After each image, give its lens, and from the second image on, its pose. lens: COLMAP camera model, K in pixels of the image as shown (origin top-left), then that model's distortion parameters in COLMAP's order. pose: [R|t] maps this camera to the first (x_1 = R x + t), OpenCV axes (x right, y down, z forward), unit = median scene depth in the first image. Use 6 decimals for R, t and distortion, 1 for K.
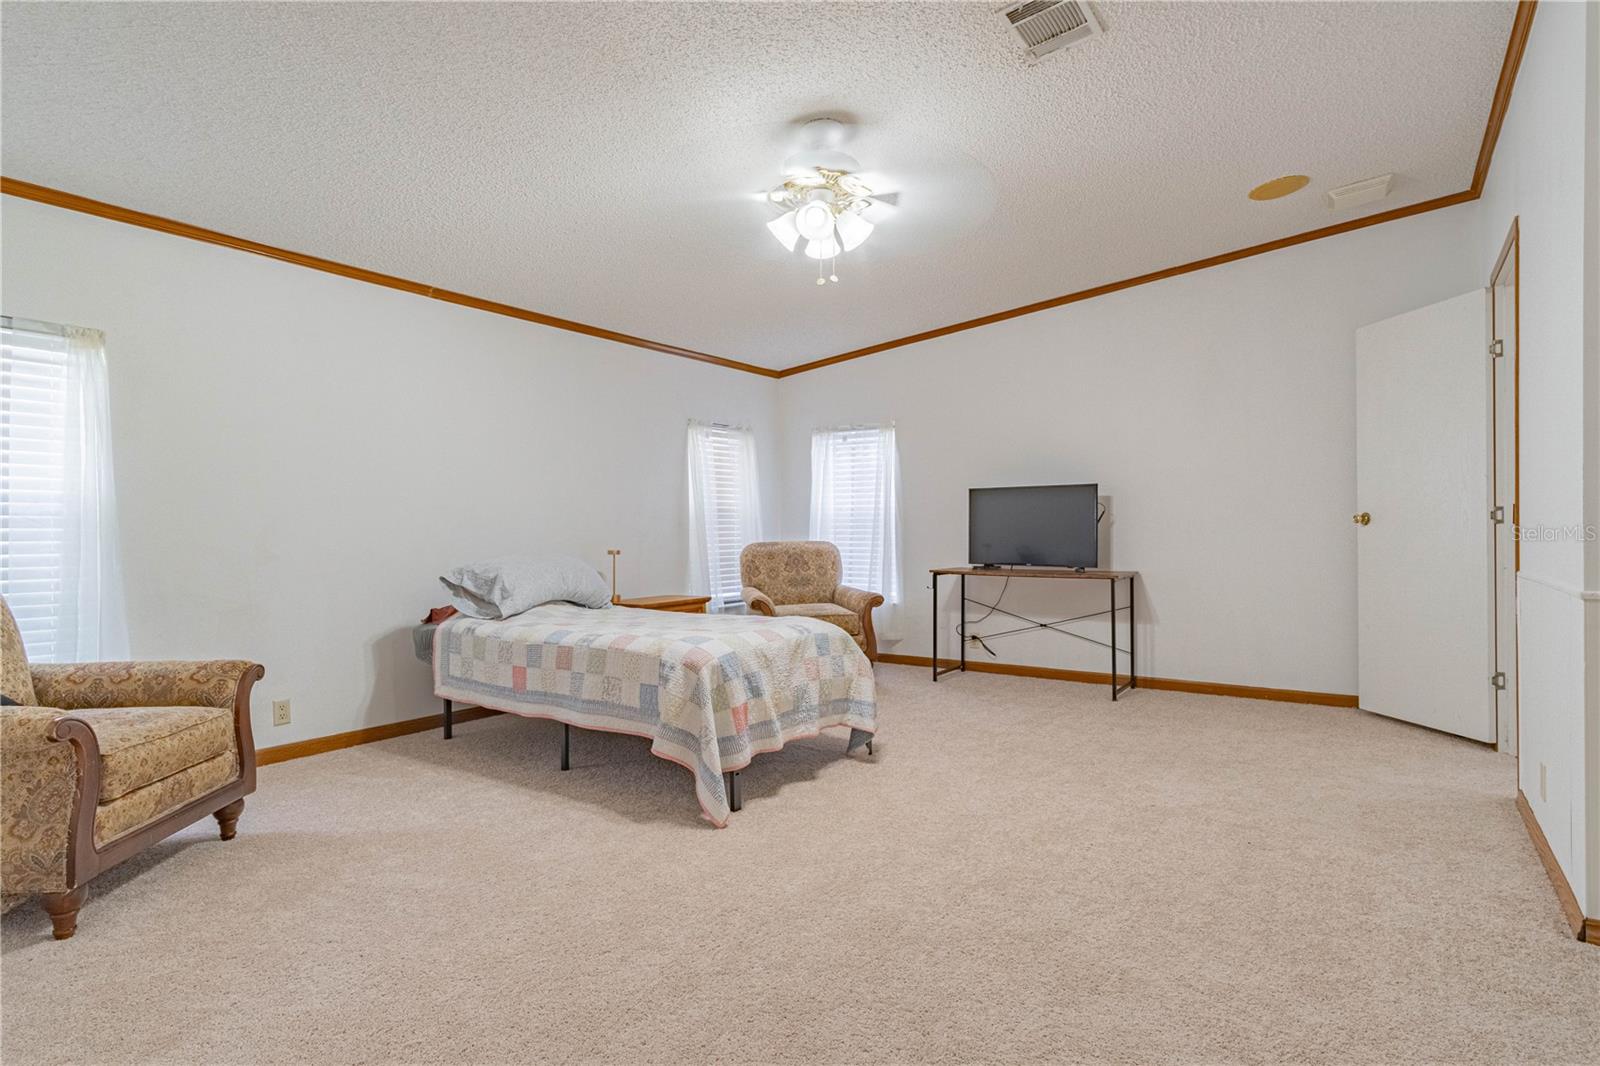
lens RADIAL K [[847.5, 0, 789.2], [0, 847.5, 533.7], [0, 0, 1]] dist [0.004579, 0.000065]
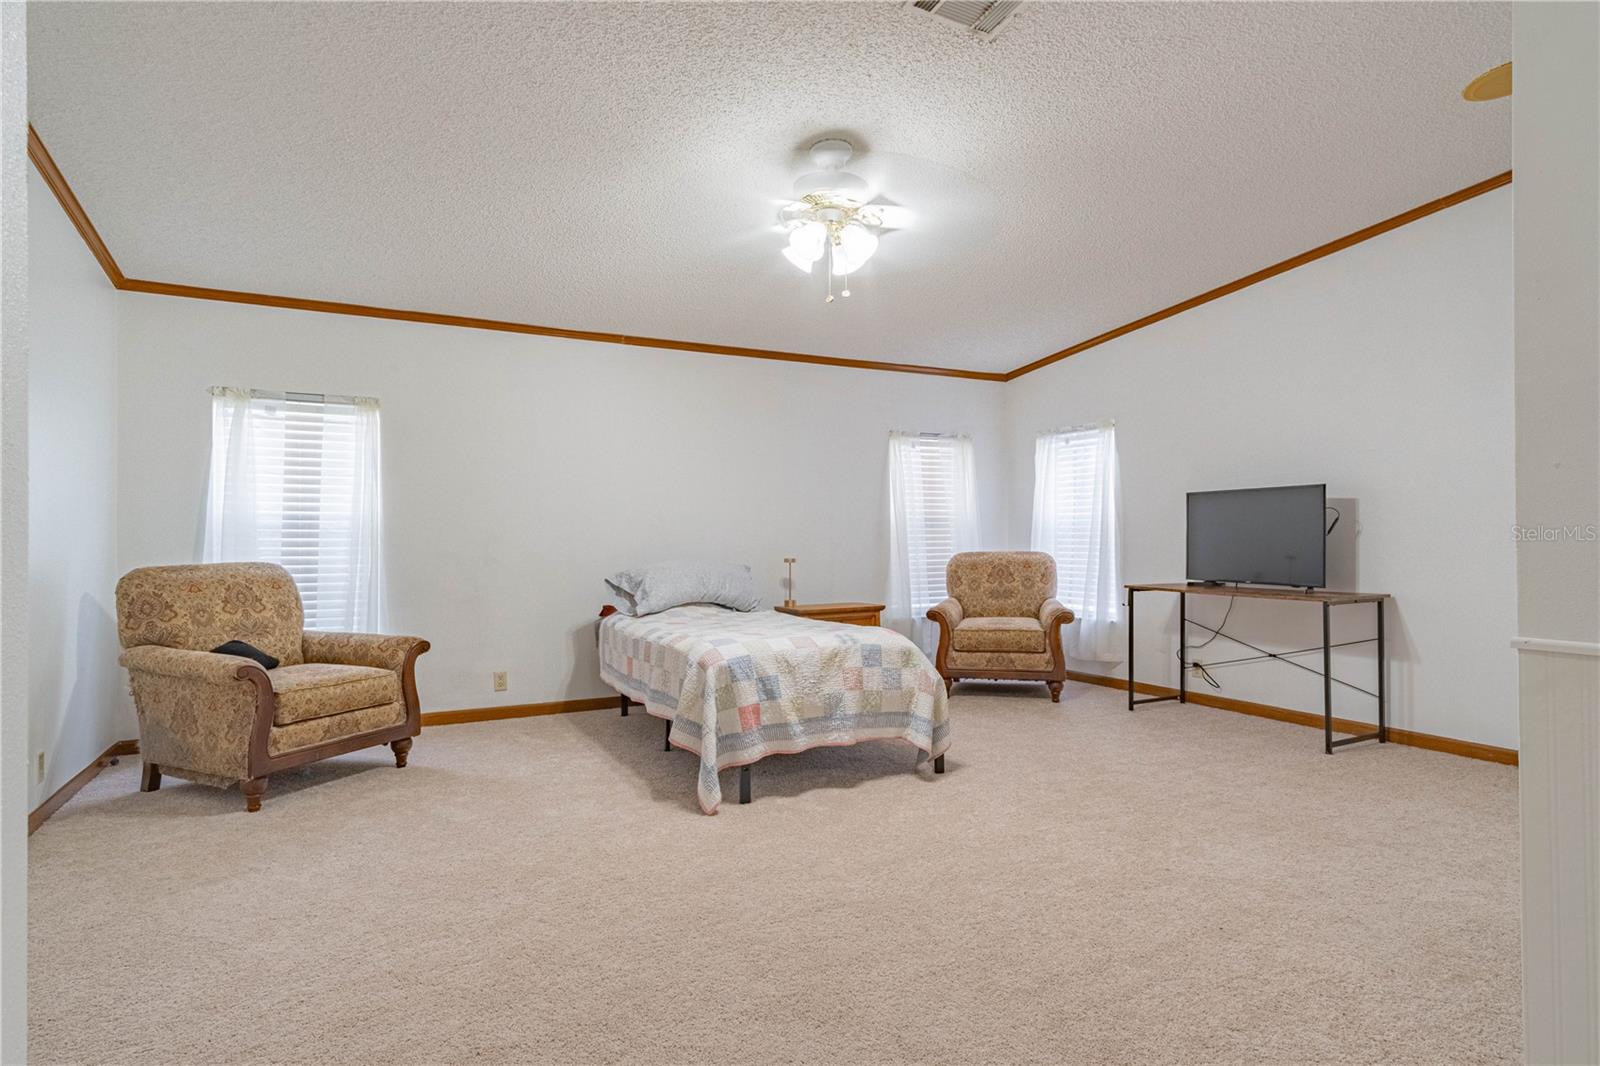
lens RADIAL K [[847.5, 0, 789.2], [0, 847.5, 533.7], [0, 0, 1]] dist [0.004579, 0.000065]
pose [[0.886240, -0.000653, -0.463225, 0.402795], [-0.003382, 0.999963, -0.007881, -0.004740], [0.463214, 0.008551, 0.886205, 0.063002]]
